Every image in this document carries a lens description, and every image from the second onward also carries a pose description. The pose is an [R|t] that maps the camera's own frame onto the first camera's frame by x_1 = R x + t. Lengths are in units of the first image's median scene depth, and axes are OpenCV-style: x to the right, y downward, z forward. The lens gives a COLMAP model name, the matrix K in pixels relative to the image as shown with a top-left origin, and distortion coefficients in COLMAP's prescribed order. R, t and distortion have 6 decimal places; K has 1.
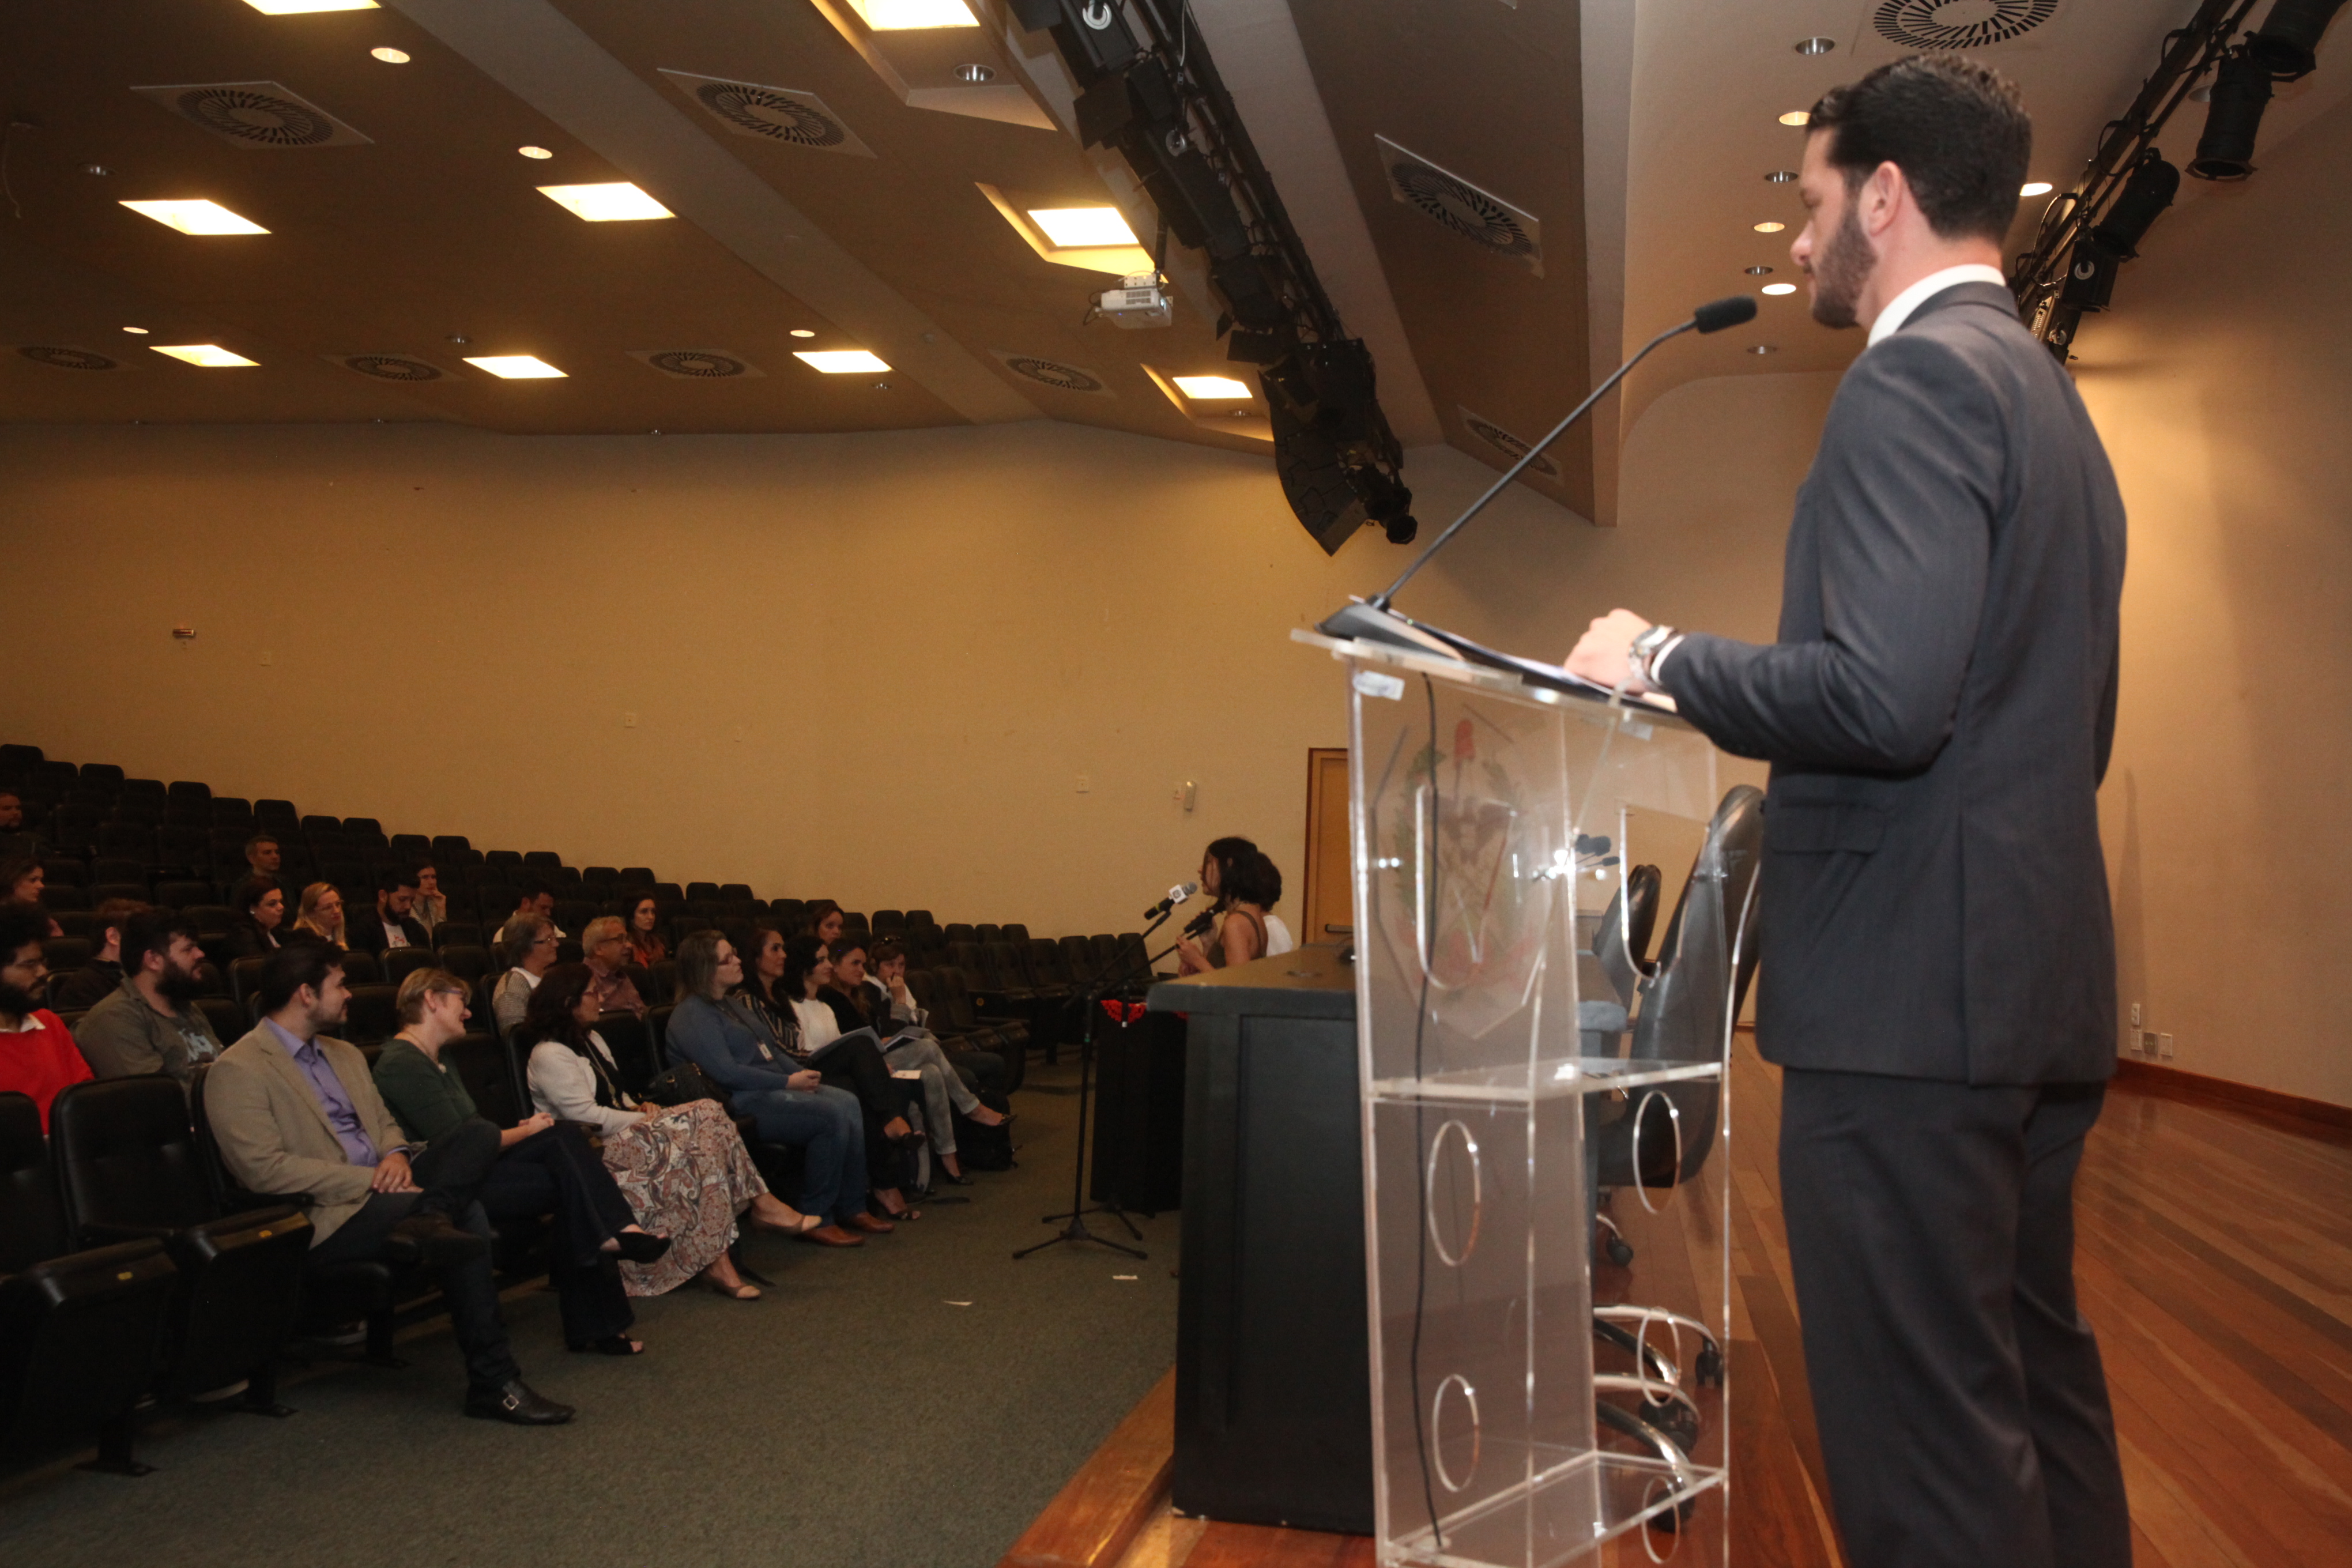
lens RADIAL K [[2091.6, 0, 1176.0], [0, 2091.6, 784.0], [0, 0, 1]] dist [0.005841, 0.006878]
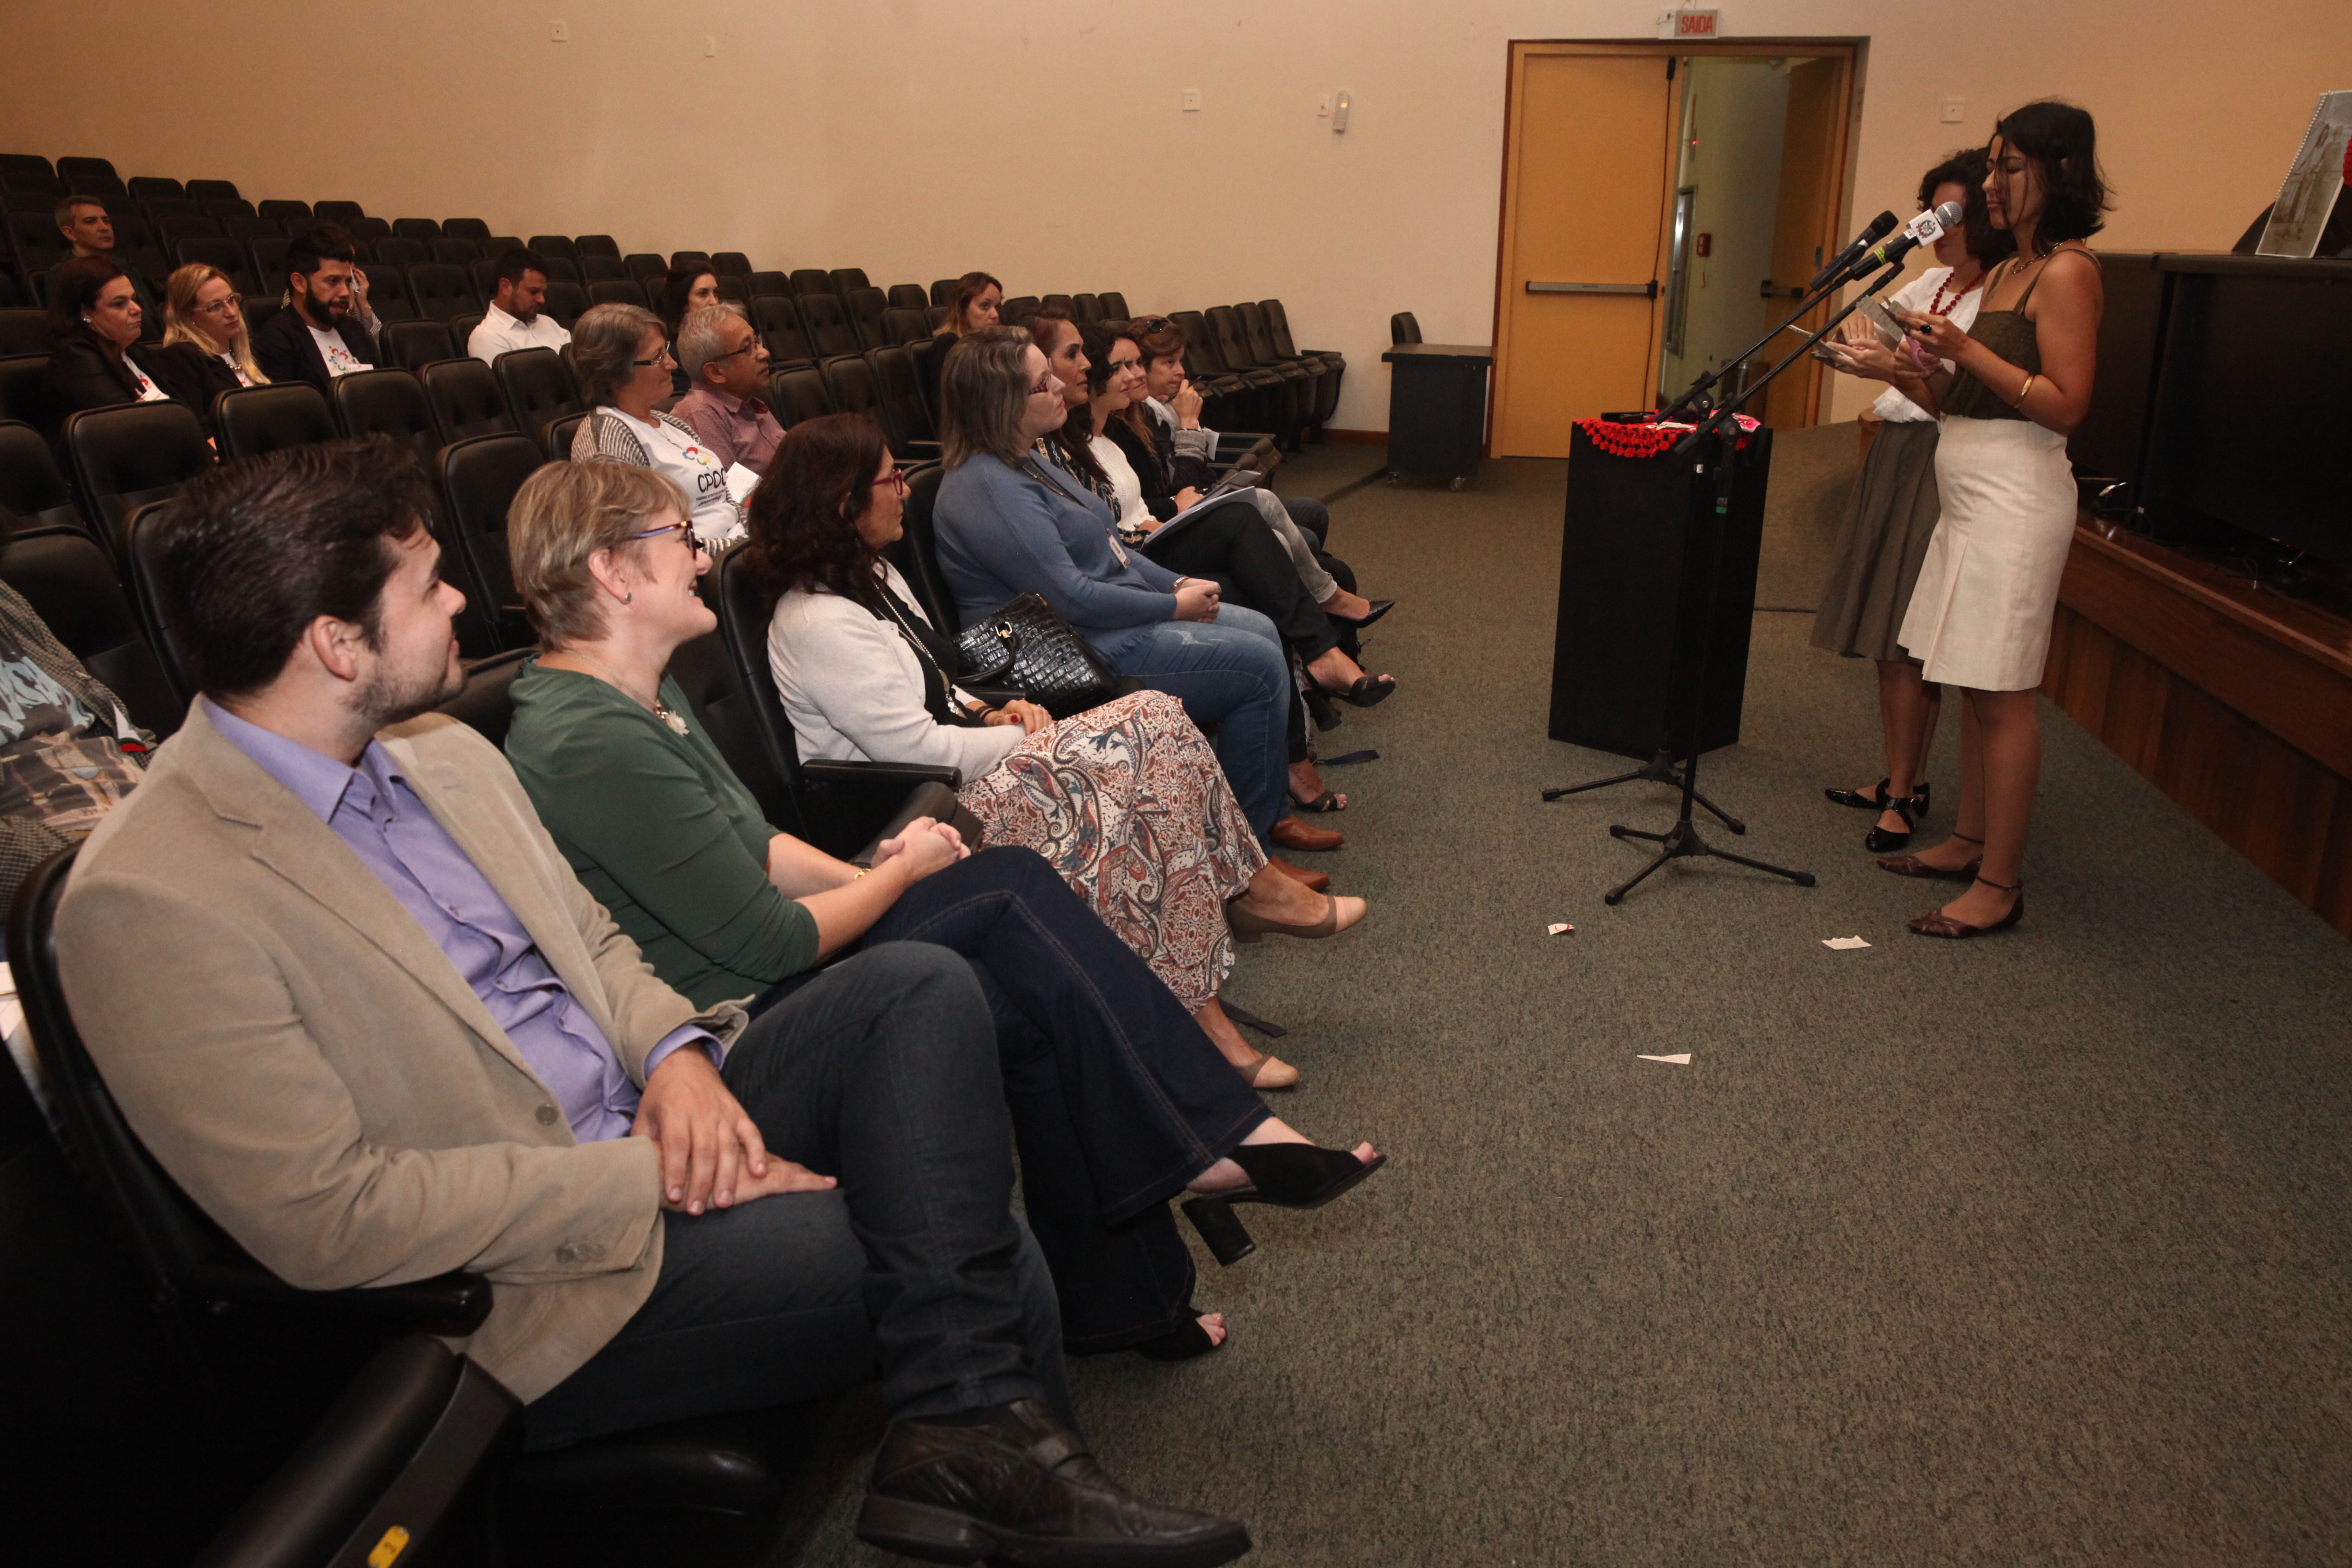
lens RADIAL K [[1966.5, 0, 1176.0], [0, 1966.5, 784.0], [0, 0, 1]] dist [-0.057225, 0.078648]
pose [[0.995781, -0.052077, 0.075548, -0.252749], [0.025970, 0.949627, 0.312305, 0.030697], [-0.088006, -0.309026, 0.946973, 0.567889]]
